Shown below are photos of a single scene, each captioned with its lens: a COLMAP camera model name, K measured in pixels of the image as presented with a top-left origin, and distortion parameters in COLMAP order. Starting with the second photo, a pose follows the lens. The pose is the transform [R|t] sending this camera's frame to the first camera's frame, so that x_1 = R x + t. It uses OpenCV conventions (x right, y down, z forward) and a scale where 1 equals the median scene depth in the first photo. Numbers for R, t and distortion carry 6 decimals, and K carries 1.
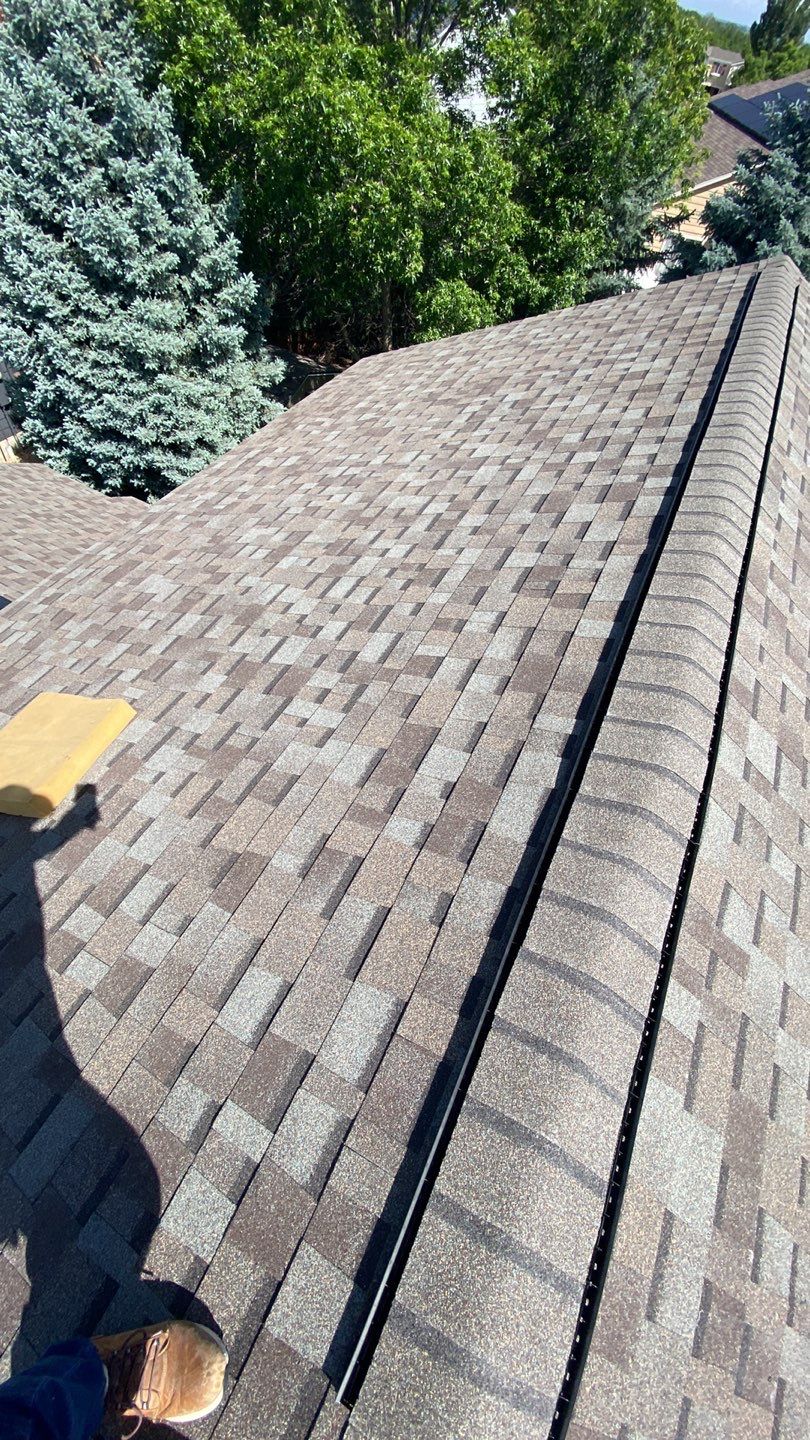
lens RADIAL K [[561.1, 0, 400.2], [0, 561.1, 712.2], [0, 0, 1]] dist [0.014267, -0.017336]
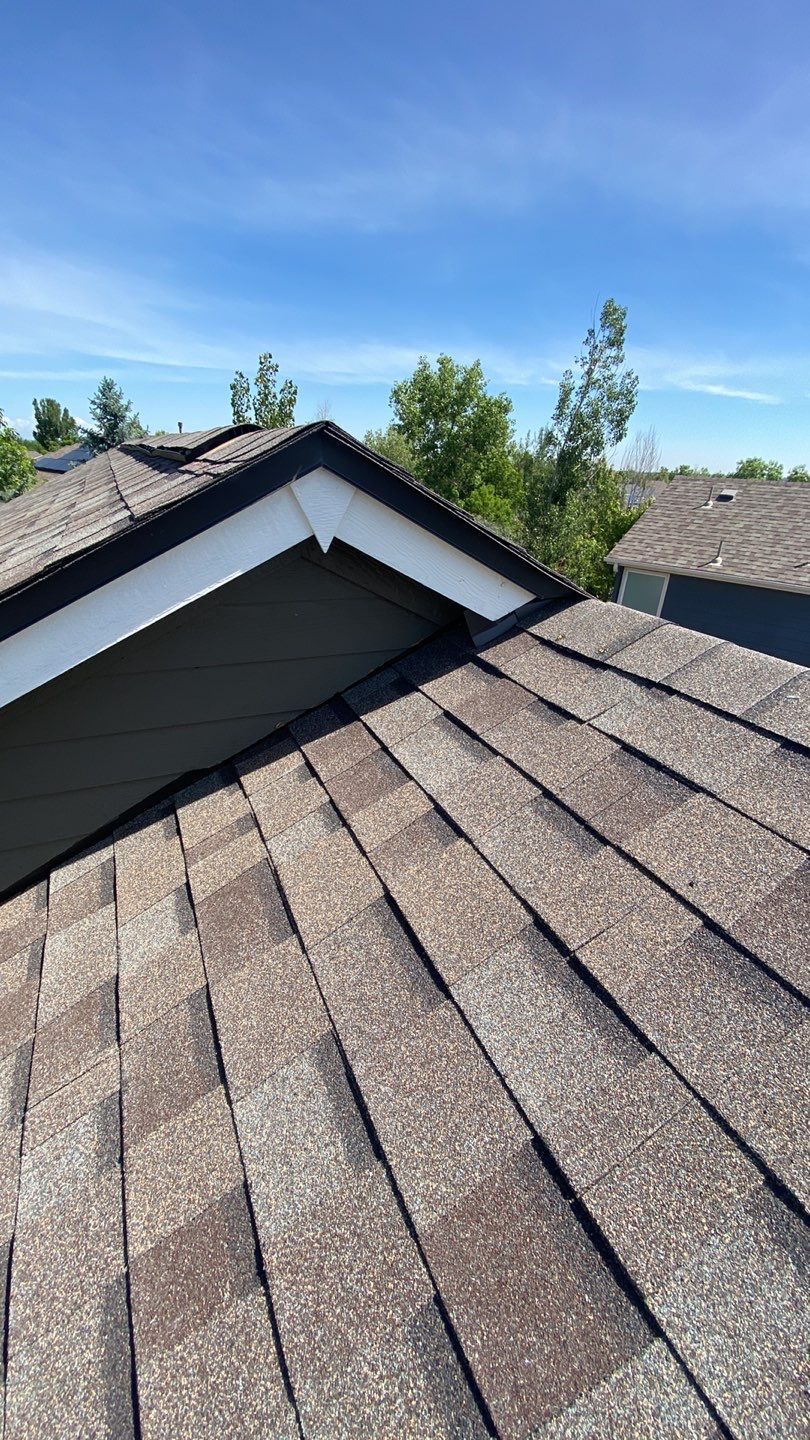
lens RADIAL K [[561.1, 0, 398.9], [0, 561.1, 716.1], [0, 0, 1]] dist [0.014267, -0.017336]
pose [[0.609840, -0.412980, 0.676419, -0.131107], [0.663420, 0.732926, -0.150641, 0.284160], [-0.433554, 0.540617, 0.720947, -0.003779]]
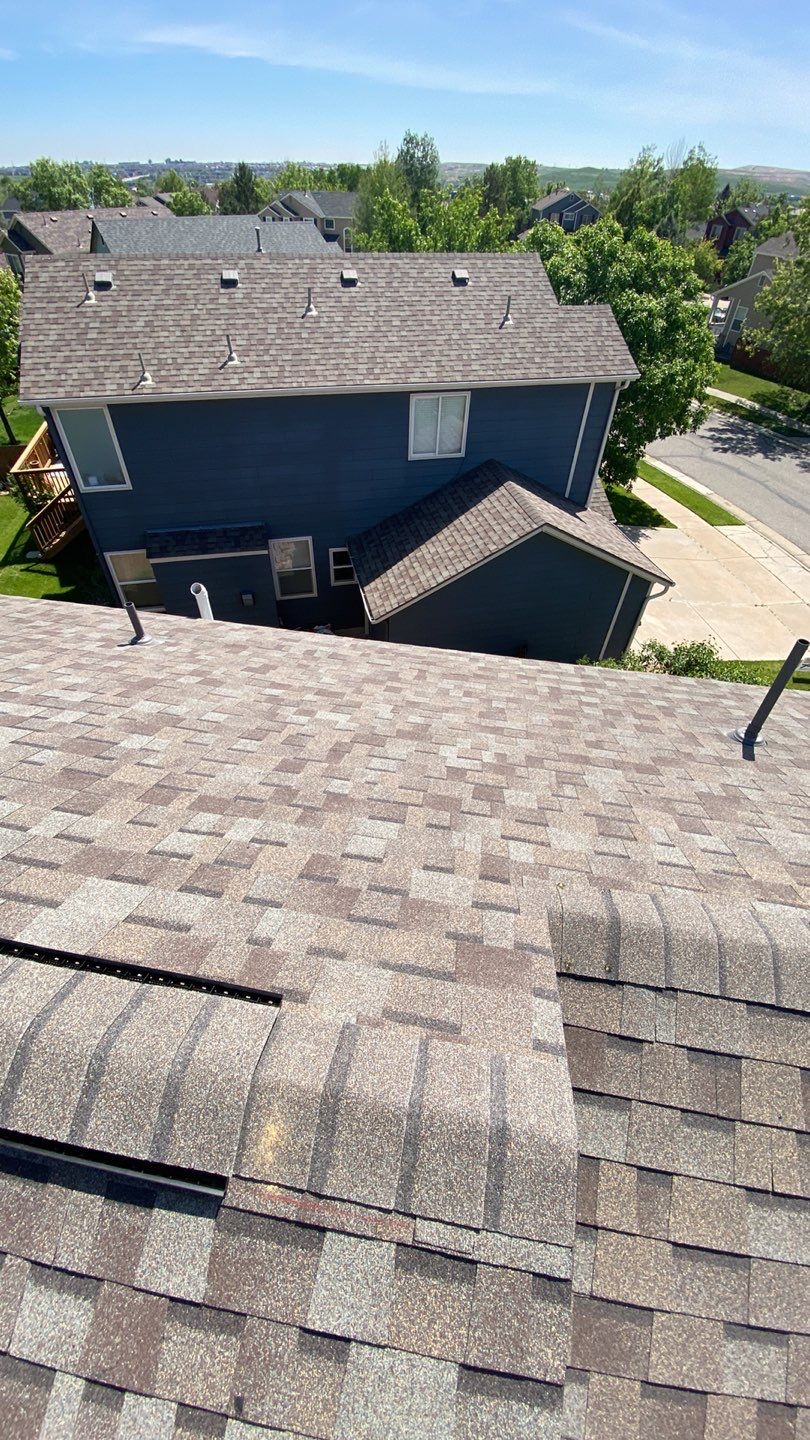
lens RADIAL K [[561.1, 0, 399.9], [0, 561.1, 715.1], [0, 0, 1]] dist [0.014267, -0.017336]
pose [[-0.296777, -0.752633, 0.587765, -0.018387], [0.743714, 0.203918, 0.636637, 0.066244], [-0.599009, 0.626068, 0.499225, -0.050202]]
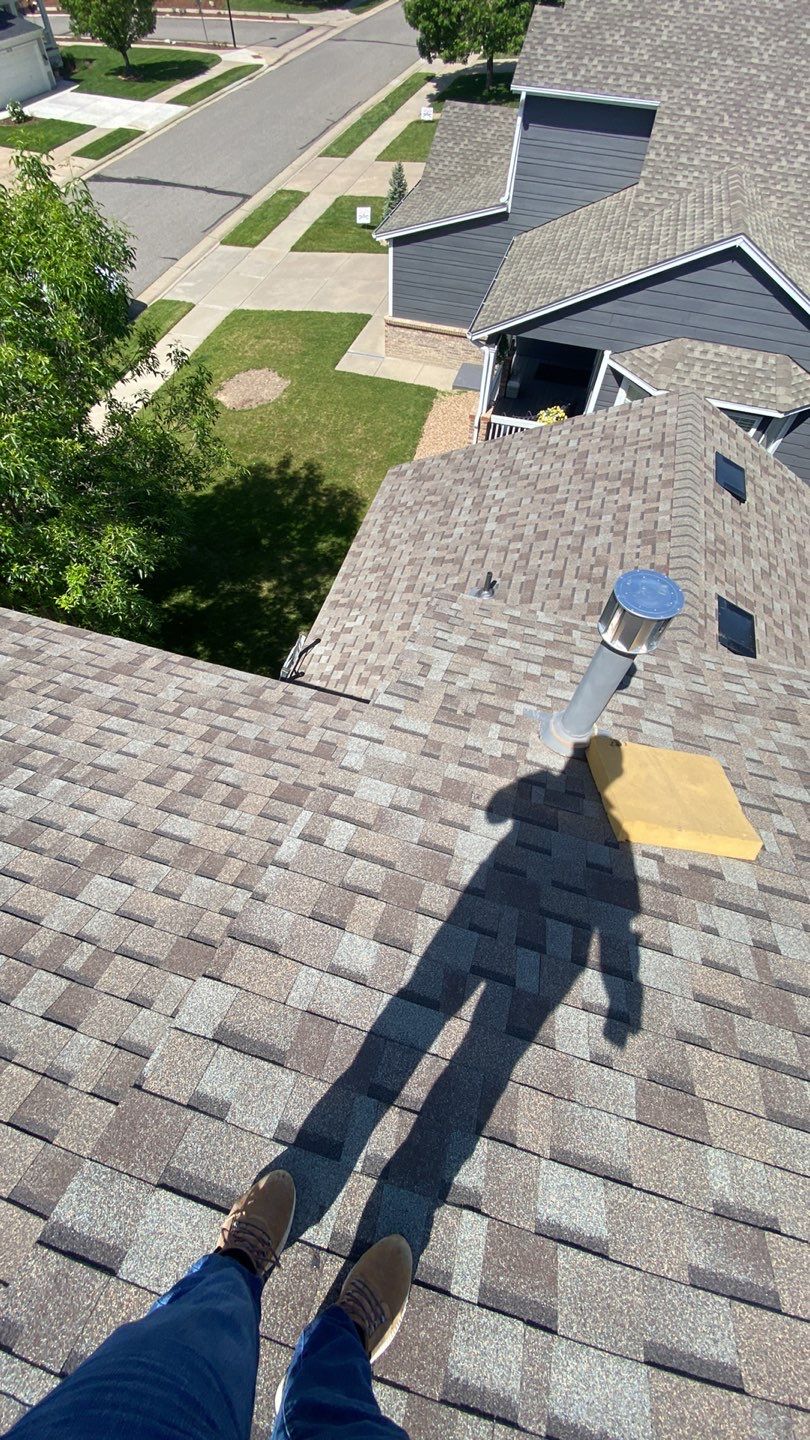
lens RADIAL K [[561.1, 0, 397.3], [0, 561.1, 712.5], [0, 0, 1]] dist [0.014267, -0.017336]
pose [[0.184156, 0.767214, -0.614386, -0.068958], [-0.799884, 0.480238, 0.359940, 0.006897], [0.571202, 0.425153, 0.702121, -0.024986]]
